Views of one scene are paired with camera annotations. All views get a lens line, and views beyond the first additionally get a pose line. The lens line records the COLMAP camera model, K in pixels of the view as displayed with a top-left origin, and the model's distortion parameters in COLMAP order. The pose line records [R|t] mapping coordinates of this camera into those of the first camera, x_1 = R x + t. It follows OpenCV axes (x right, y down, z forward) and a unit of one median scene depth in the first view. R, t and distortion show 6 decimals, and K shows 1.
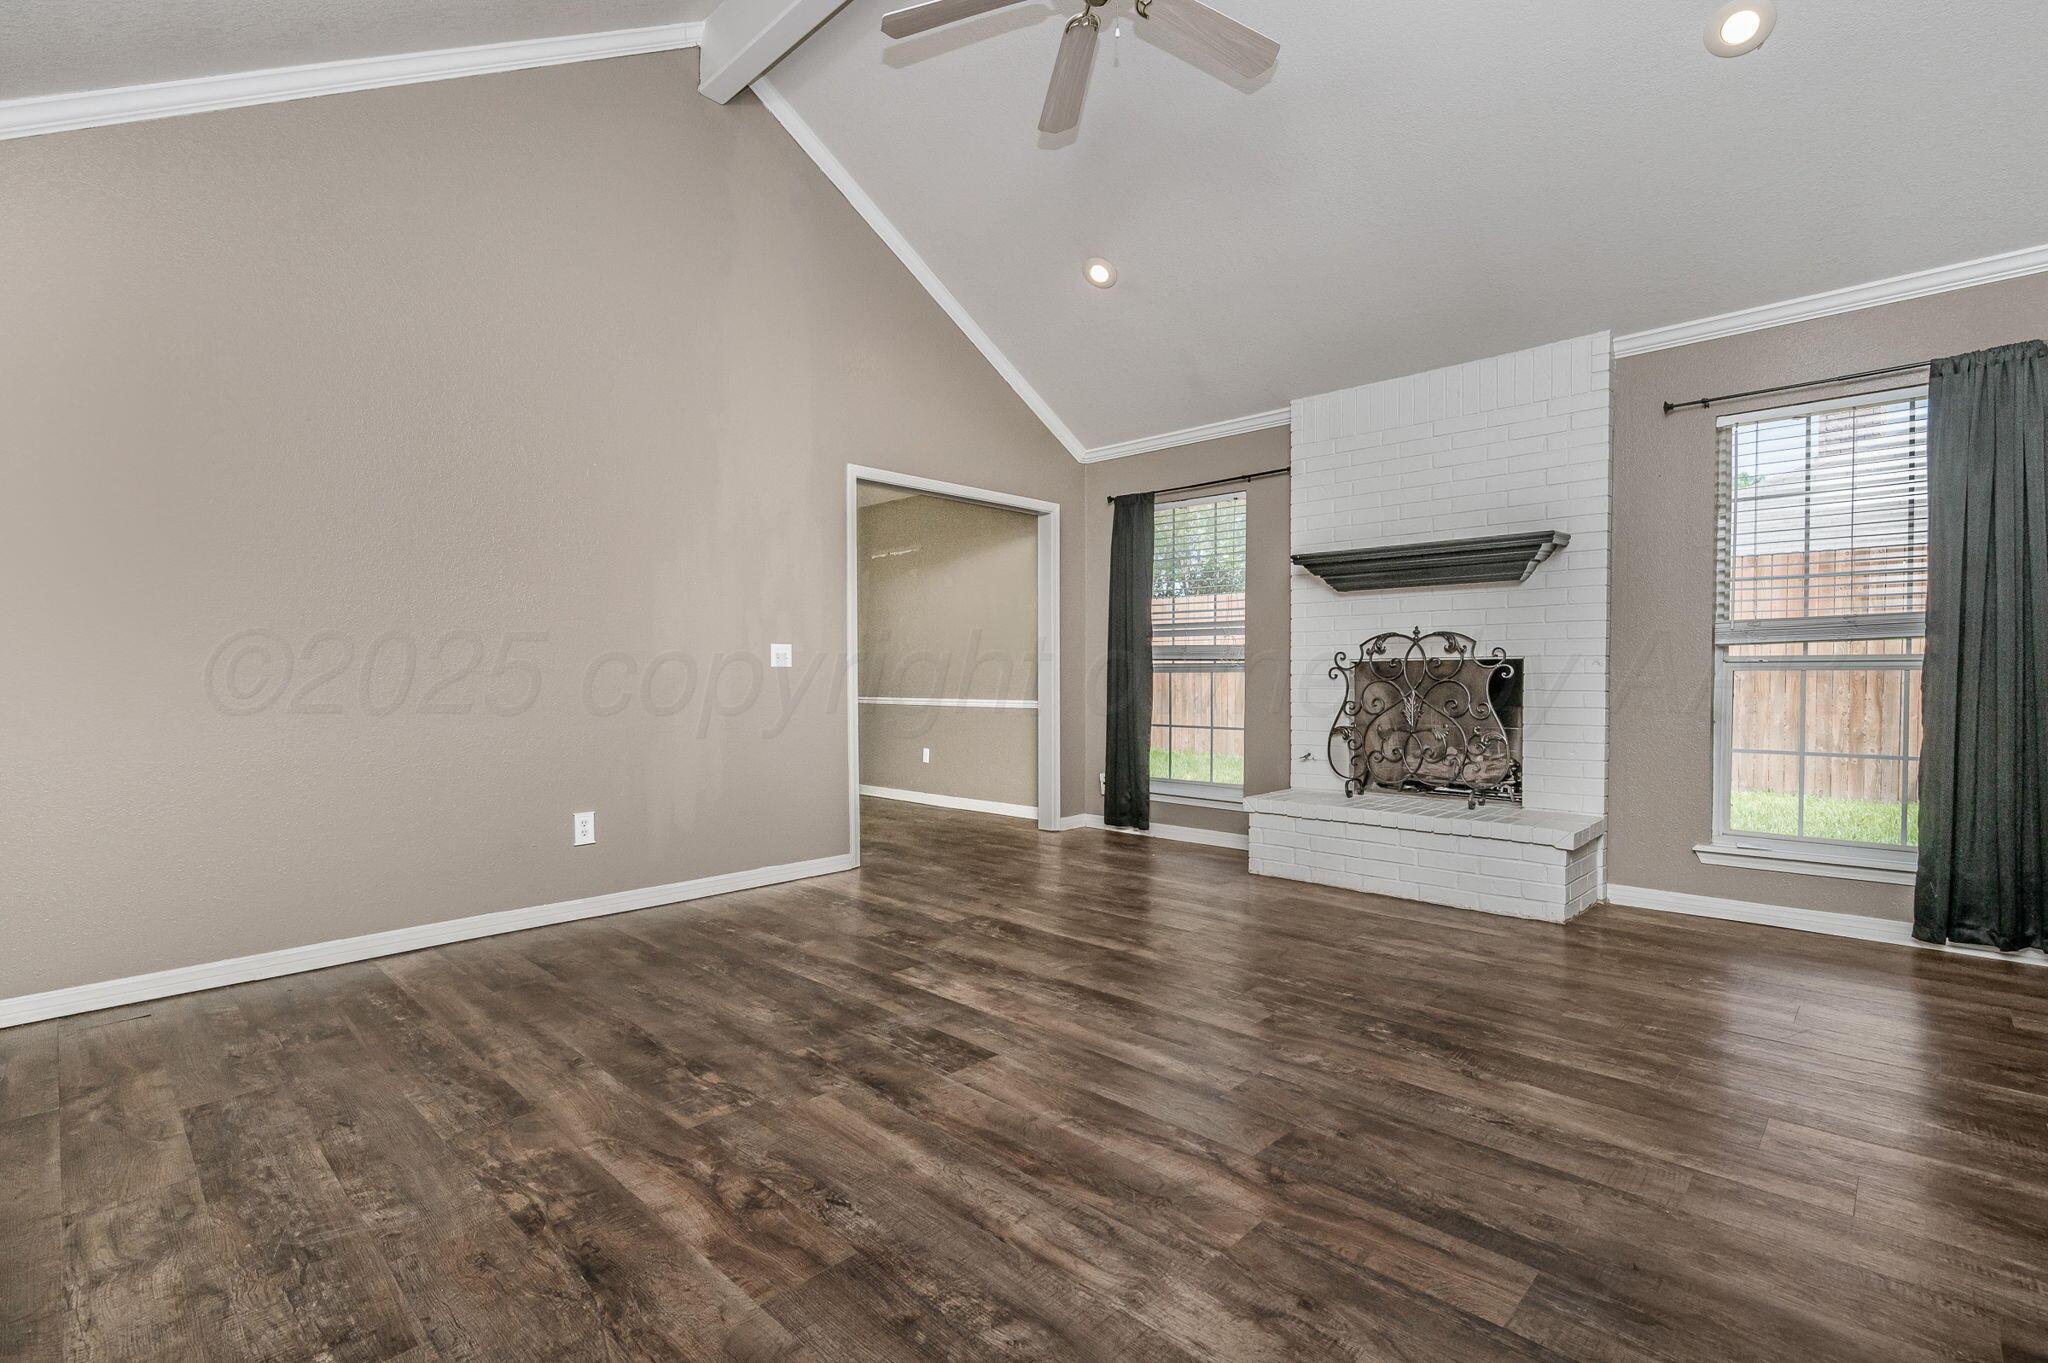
lens RADIAL K [[938.5, 0, 1026.8], [0, 938.5, 683.4], [0, 0, 1]] dist [0.000905, 0.000086]
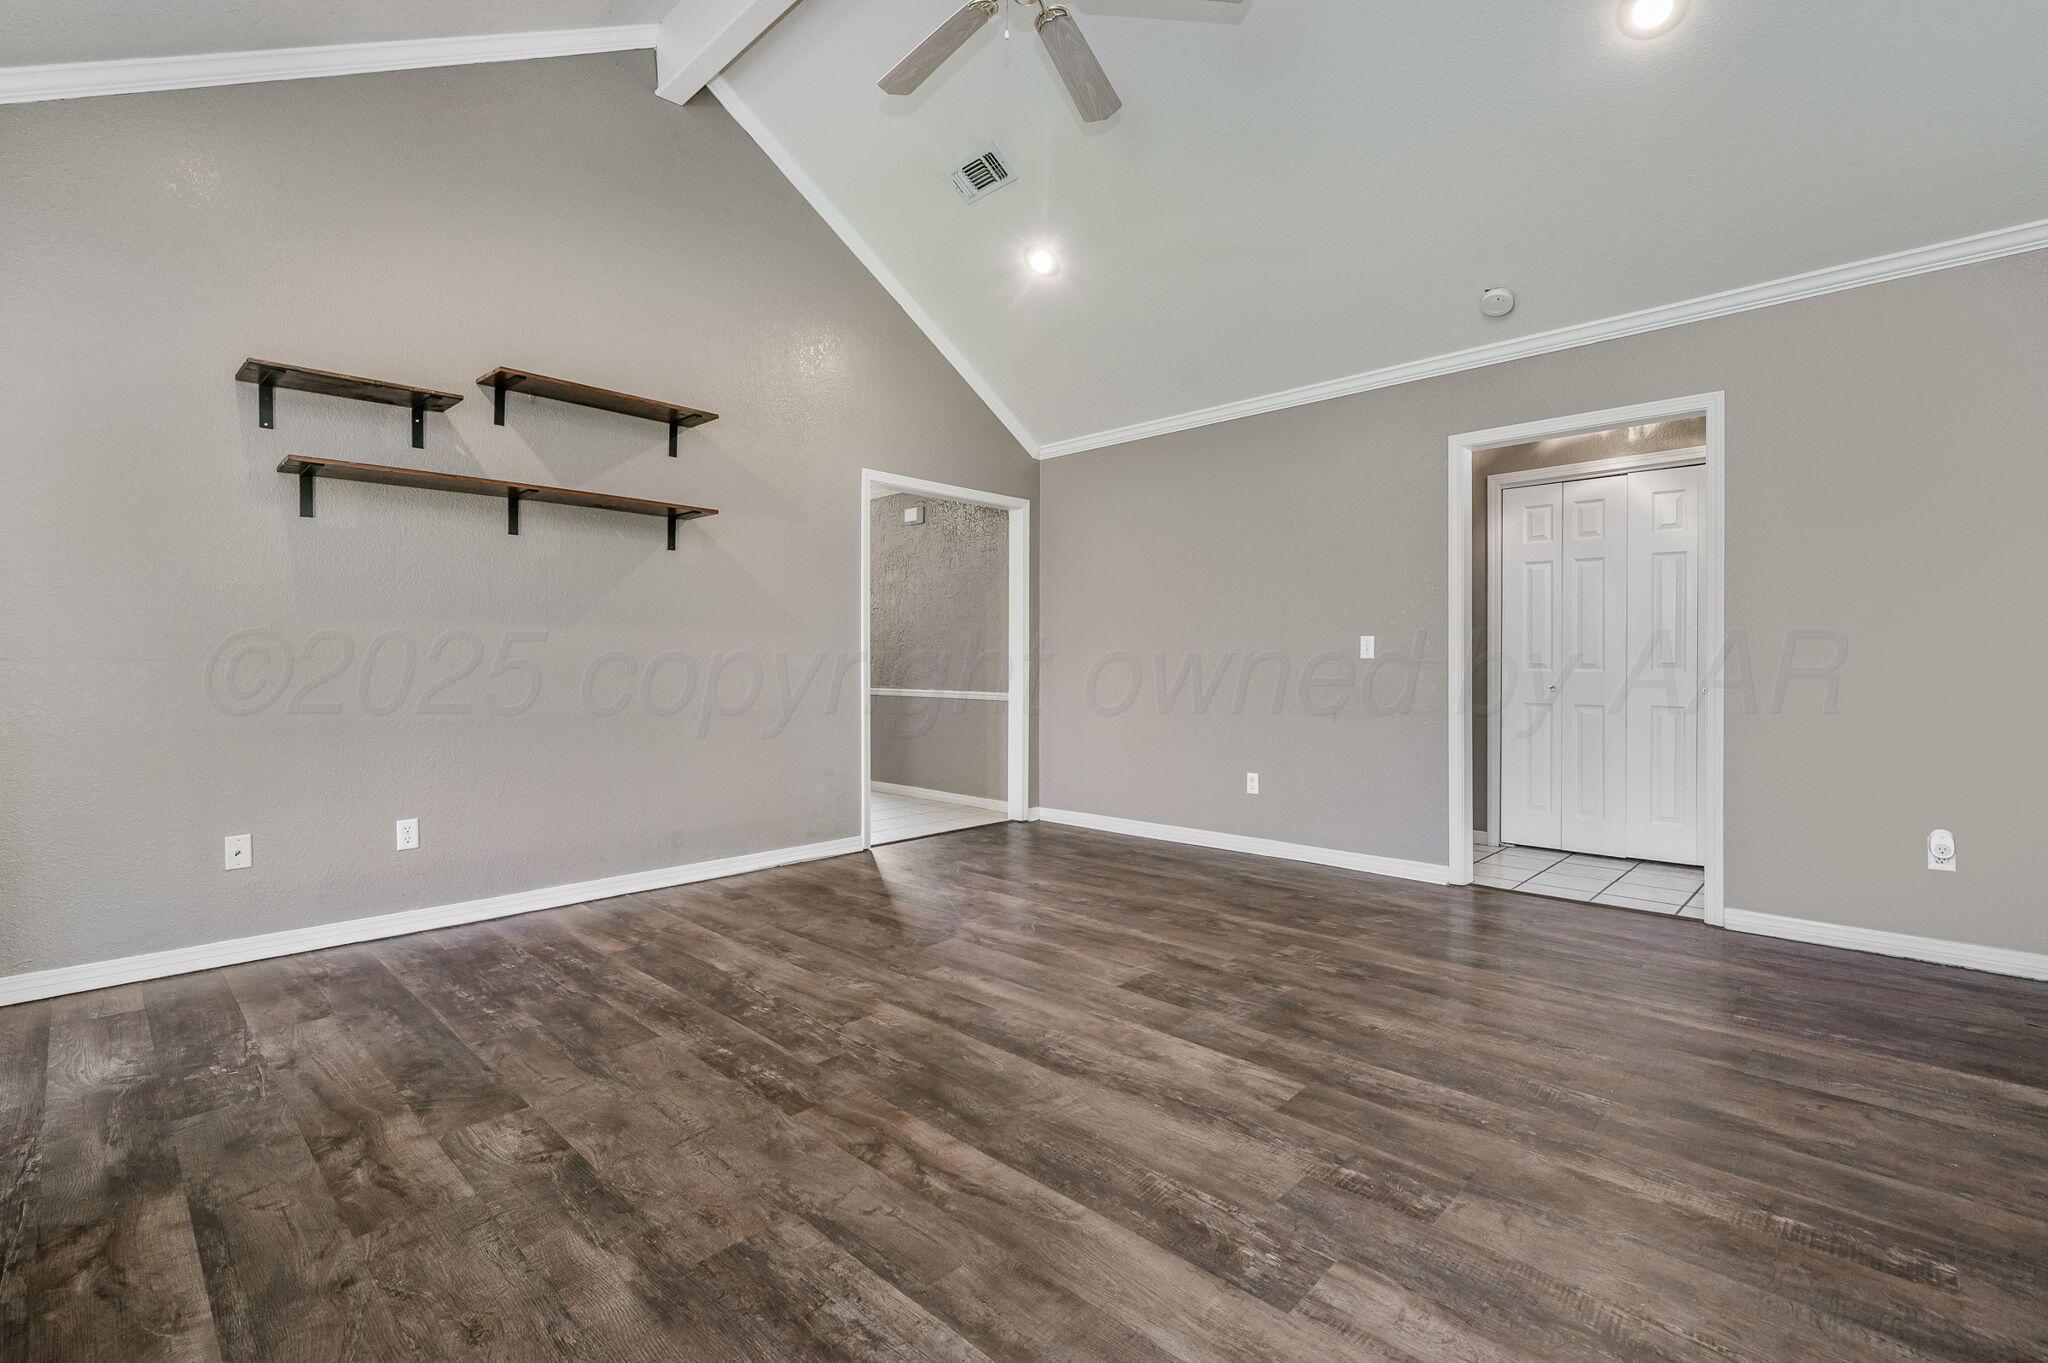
lens RADIAL K [[938.5, 0, 1020.8], [0, 938.5, 675.5], [0, 0, 1]] dist [0.000905, 0.000086]
pose [[-0.999996, 0.002416, 0.001480, 0.080729], [0.002443, 0.999833, 0.018127, -0.018269], [-0.001436, 0.018130, -0.999835, 1.981744]]
